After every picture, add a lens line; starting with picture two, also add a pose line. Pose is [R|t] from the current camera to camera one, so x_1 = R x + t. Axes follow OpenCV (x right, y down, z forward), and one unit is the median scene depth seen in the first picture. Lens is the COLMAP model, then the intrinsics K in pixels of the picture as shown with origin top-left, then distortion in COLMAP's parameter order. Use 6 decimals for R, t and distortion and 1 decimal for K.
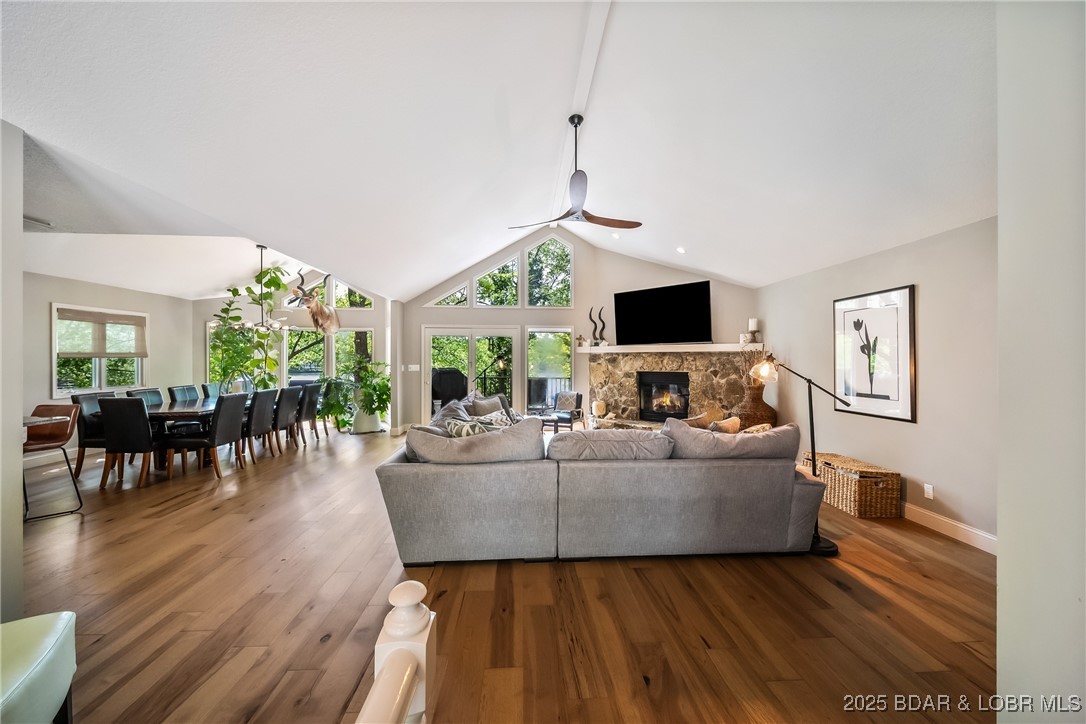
lens RADIAL K [[390.1, 0, 544.0], [0, 390.1, 363.9], [0, 0, 1]] dist [0.006188, -0.000293]
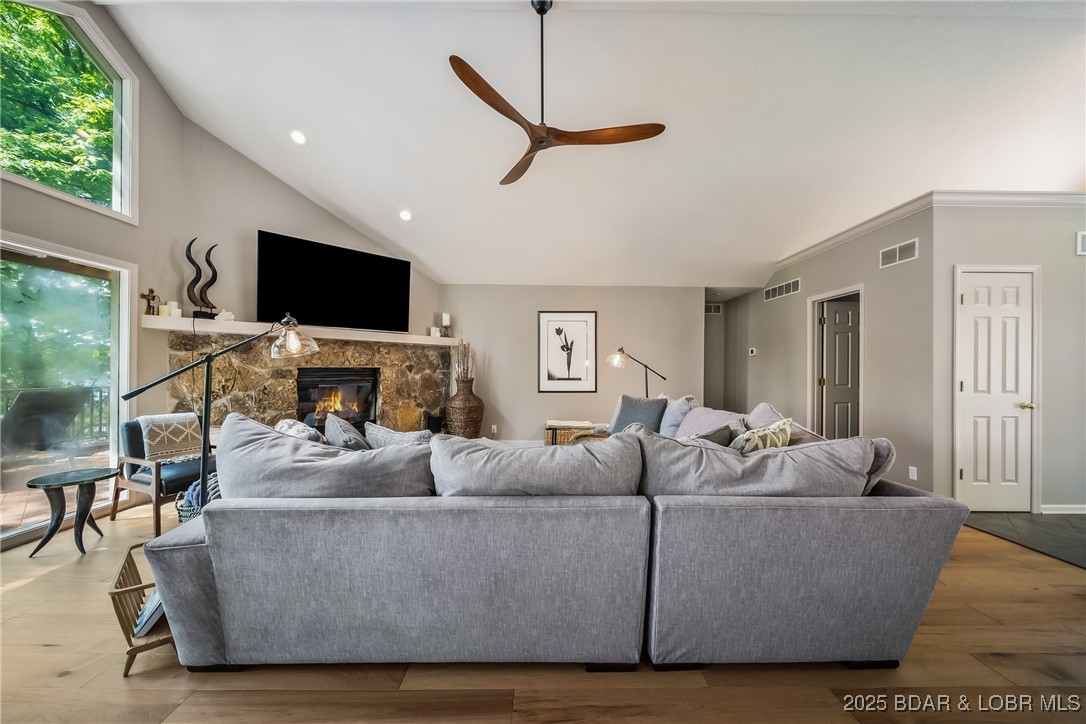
lens RADIAL K [[390.1, 0, 540.5], [0, 390.1, 369.9], [0, 0, 1]] dist [0.006188, -0.000293]
pose [[0.043404, -0.005593, 0.999042, -0.406105], [0.003622, 0.999979, 0.005441, 0.022494], [-0.999051, 0.003382, 0.043423, 0.628649]]
